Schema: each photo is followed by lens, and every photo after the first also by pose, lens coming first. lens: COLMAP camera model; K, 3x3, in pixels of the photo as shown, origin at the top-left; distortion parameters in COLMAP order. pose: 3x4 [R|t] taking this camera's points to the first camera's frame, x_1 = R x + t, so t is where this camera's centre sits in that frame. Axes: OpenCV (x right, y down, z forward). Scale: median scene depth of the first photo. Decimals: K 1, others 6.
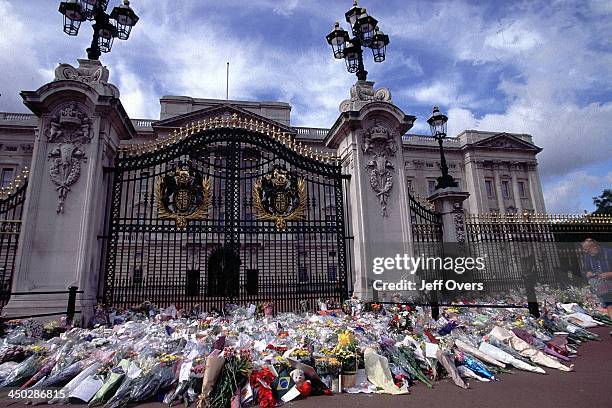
lens RADIAL K [[327.4, 0, 270.9], [0, 327.4, 198.4], [0, 0, 1]] dist [-0.043379, 0.010373]
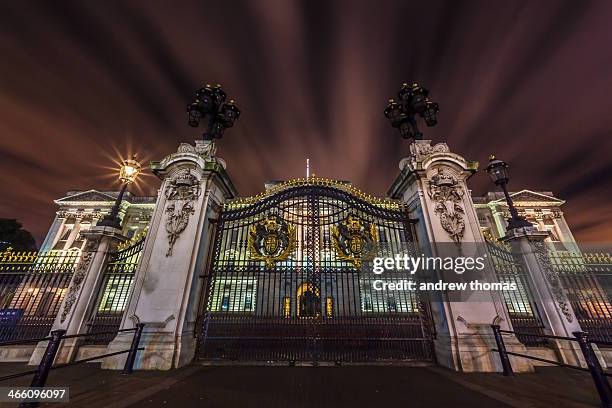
lens RADIAL K [[213.3, 0, 304.3], [0, 213.3, 214.0], [0, 0, 1]] dist [0.005089, -0.000043]
pose [[0.986821, -0.041713, -0.156348, -0.025852], [0.017889, 0.988404, -0.150788, 0.015197], [0.160825, 0.146004, 0.976124, 0.242063]]
